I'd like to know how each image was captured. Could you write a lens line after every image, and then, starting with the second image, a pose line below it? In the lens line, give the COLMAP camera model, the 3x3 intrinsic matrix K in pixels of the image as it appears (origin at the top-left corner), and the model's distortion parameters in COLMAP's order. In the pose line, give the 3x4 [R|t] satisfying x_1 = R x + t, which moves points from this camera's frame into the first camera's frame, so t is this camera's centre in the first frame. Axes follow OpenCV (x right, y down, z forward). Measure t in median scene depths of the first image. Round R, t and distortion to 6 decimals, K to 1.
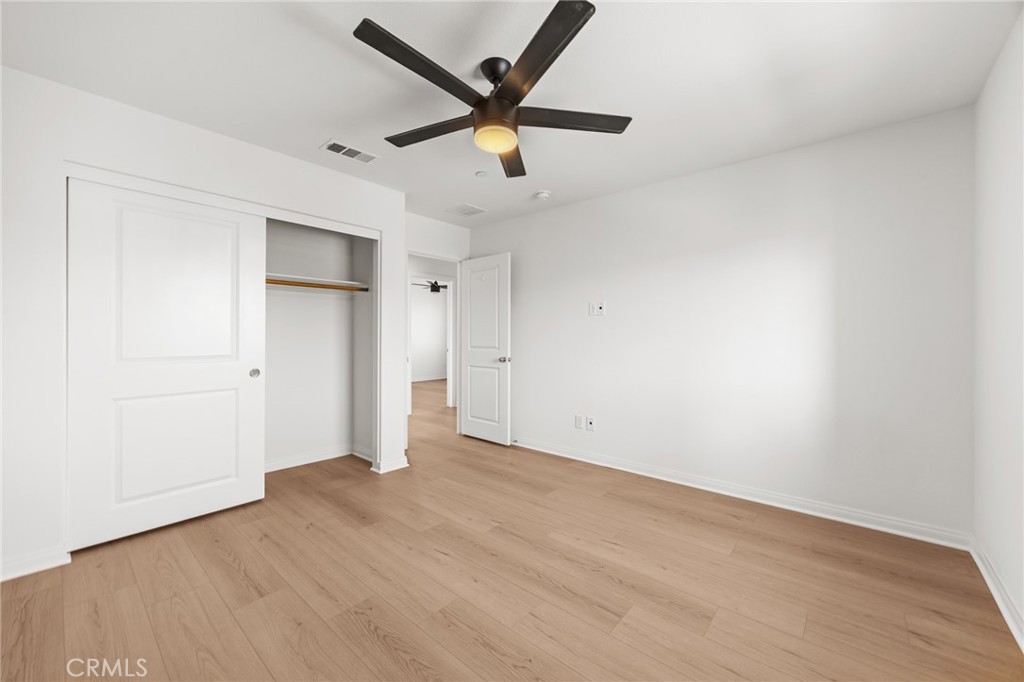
lens RADIAL K [[394.4, 0, 511.1], [0, 394.4, 336.6], [0, 0, 1]] dist [0.012355, -0.000065]
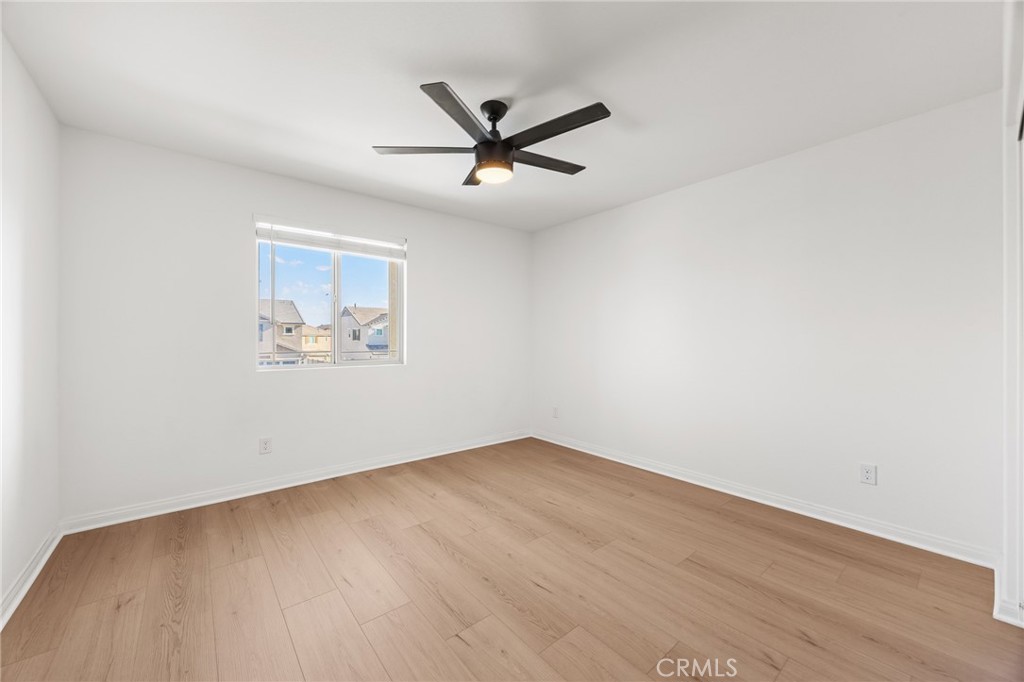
lens RADIAL K [[394.4, 0, 511.1], [0, 394.4, 336.6], [0, 0, 1]] dist [0.012355, -0.000065]
pose [[-0.985256, -0.000351, 0.171084, -0.290120], [-0.001203, 0.999987, -0.004875, -0.007833], [-0.171080, -0.005009, -0.985244, 2.134564]]
